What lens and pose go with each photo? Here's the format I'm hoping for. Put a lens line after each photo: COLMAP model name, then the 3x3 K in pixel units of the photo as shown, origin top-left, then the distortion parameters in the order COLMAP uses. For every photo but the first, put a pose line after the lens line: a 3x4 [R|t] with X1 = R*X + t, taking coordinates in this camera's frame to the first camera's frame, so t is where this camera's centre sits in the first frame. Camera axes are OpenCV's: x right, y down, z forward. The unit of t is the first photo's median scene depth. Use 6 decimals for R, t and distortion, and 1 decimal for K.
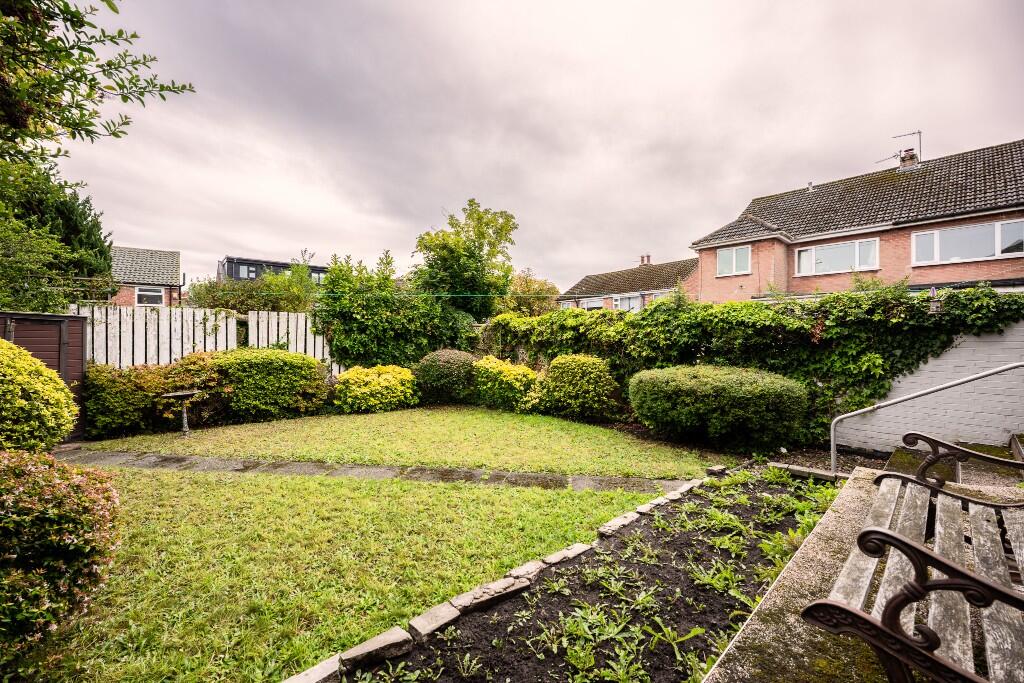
lens RADIAL K [[403.7, 0, 509.4], [0, 403.7, 341.0], [0, 0, 1]] dist [0.000897, -0.000103]
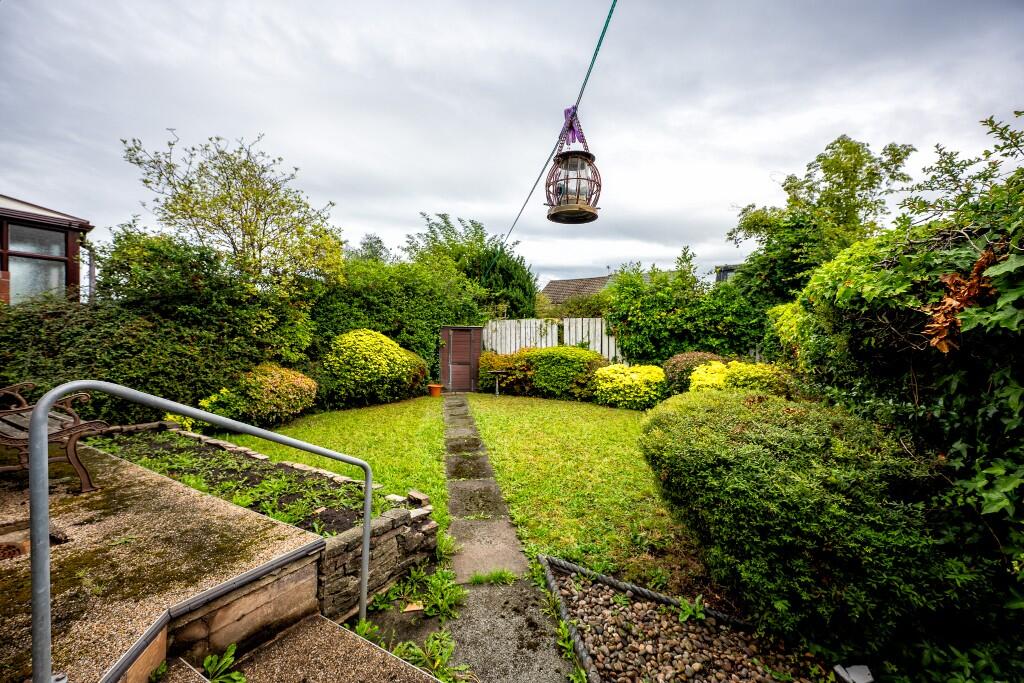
lens RADIAL K [[403.7, 0, 509.4], [0, 403.7, 341.0], [0, 0, 1]] dist [0.000897, -0.000103]
pose [[0.320777, 0.002656, -0.947151, 0.575571], [-0.010733, 0.999942, -0.000831, 0.003774], [0.947094, 0.010432, 0.320787, 0.376729]]
